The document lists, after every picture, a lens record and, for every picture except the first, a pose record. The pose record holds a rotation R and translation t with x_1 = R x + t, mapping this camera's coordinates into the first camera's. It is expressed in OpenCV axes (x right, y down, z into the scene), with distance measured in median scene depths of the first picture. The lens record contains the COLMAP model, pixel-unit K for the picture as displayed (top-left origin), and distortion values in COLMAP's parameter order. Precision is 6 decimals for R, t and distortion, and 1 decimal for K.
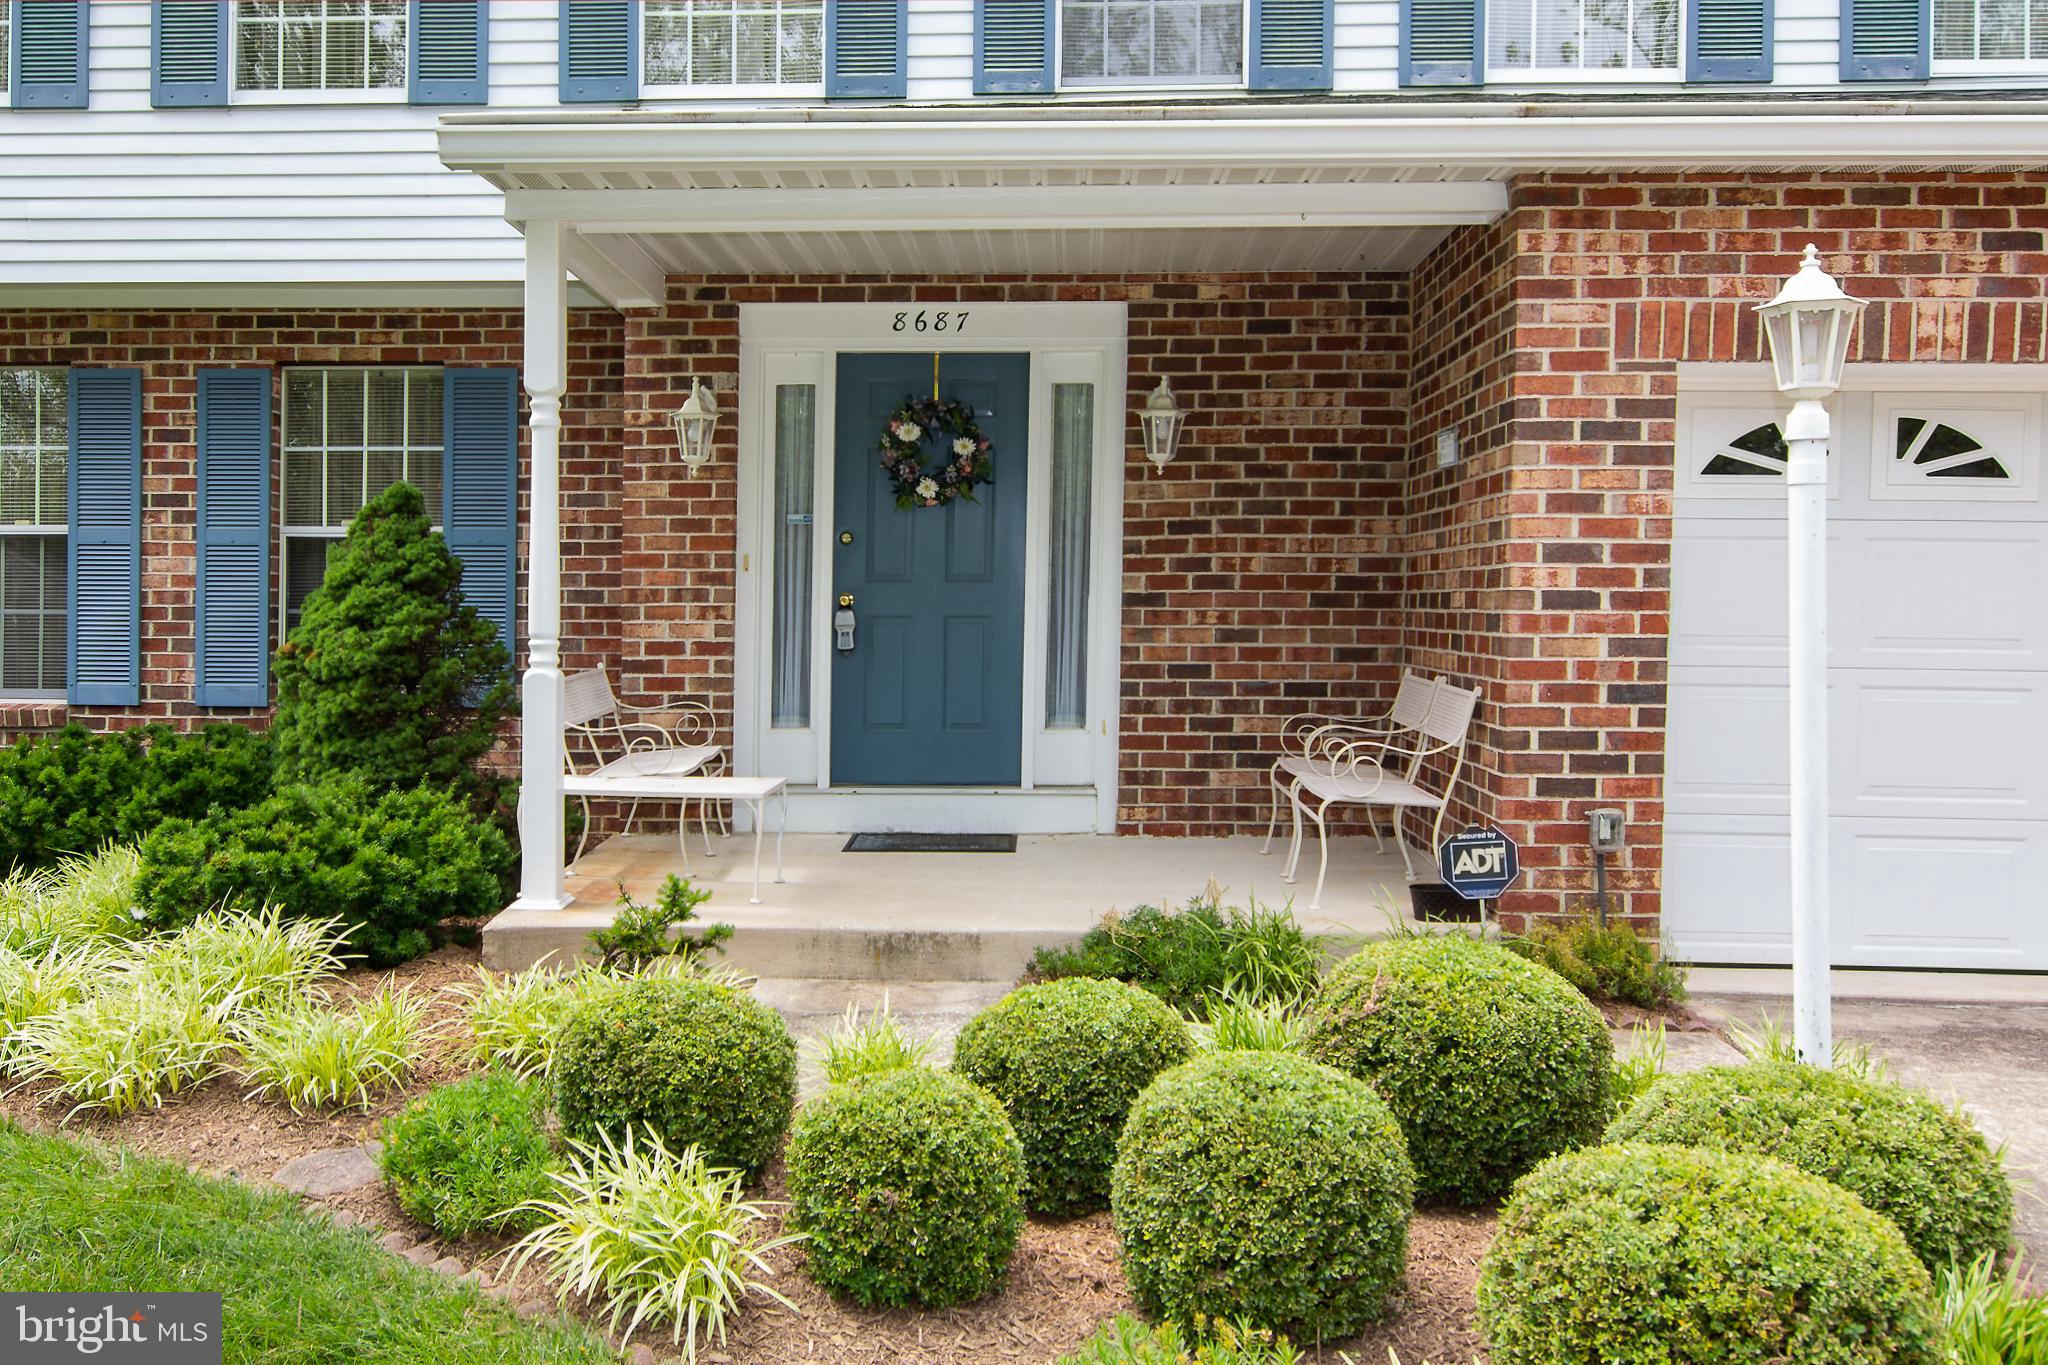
lens RADIAL K [[1650.1, 0, 1024.0], [0, 1650.1, 682.5], [0, 0, 1]] dist [-0.017931, 0.001386]
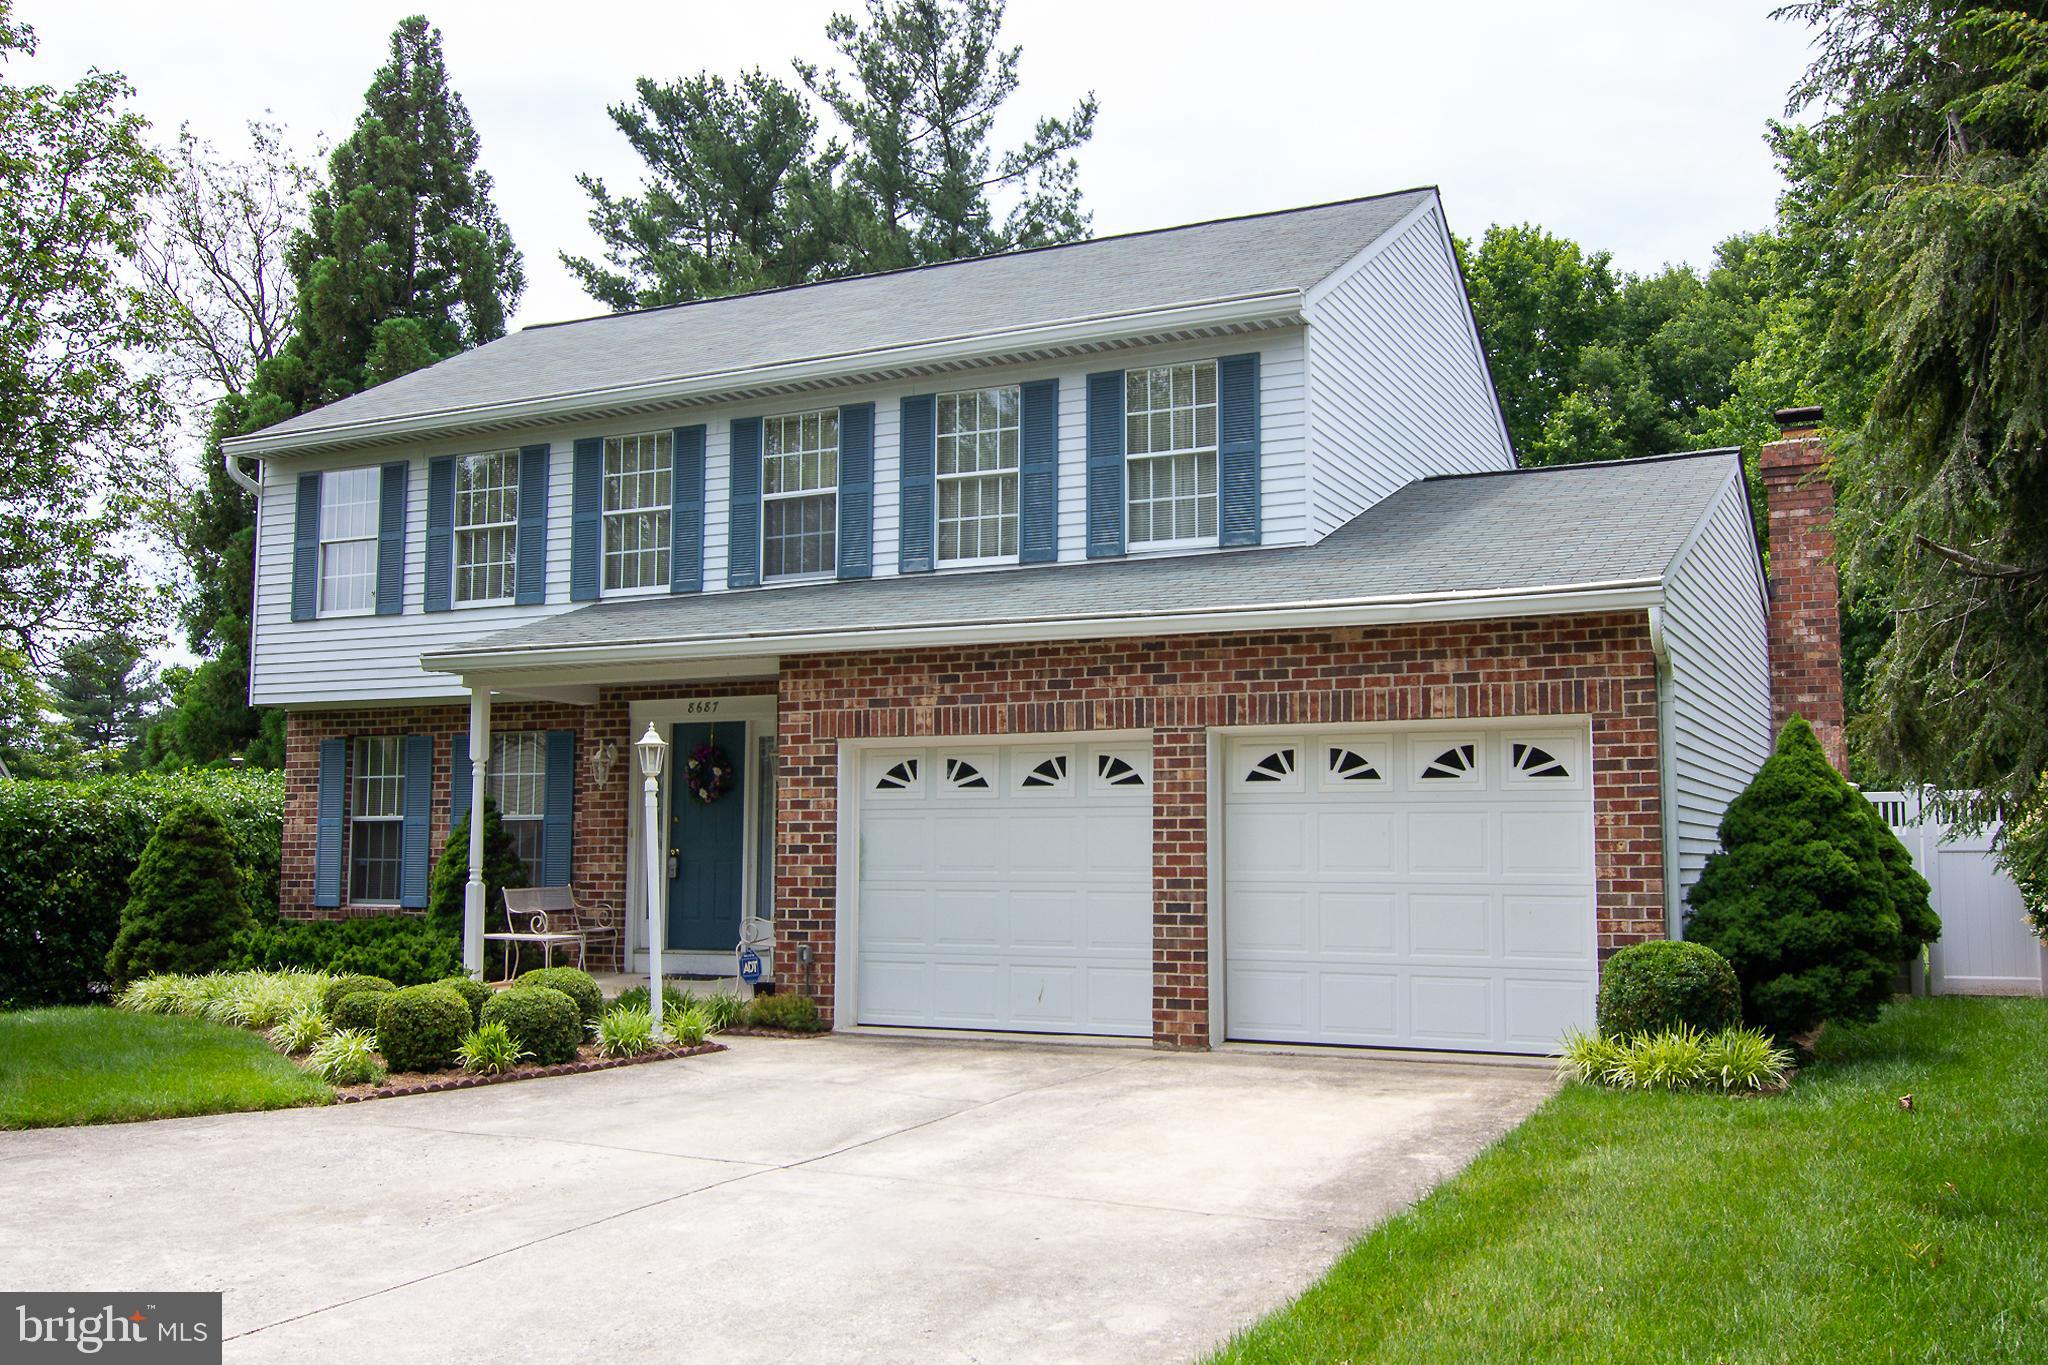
lens RADIAL K [[1910.1, 0, 1024.0], [0, 1910.1, 682.5], [0, 0, 1]] dist [0.003266, 0.003224]
pose [[0.896562, -0.048971, -0.440202, 1.704599], [-0.010458, 0.991251, -0.131574, 0.059449], [0.442794, 0.122568, 0.888206, -1.115529]]
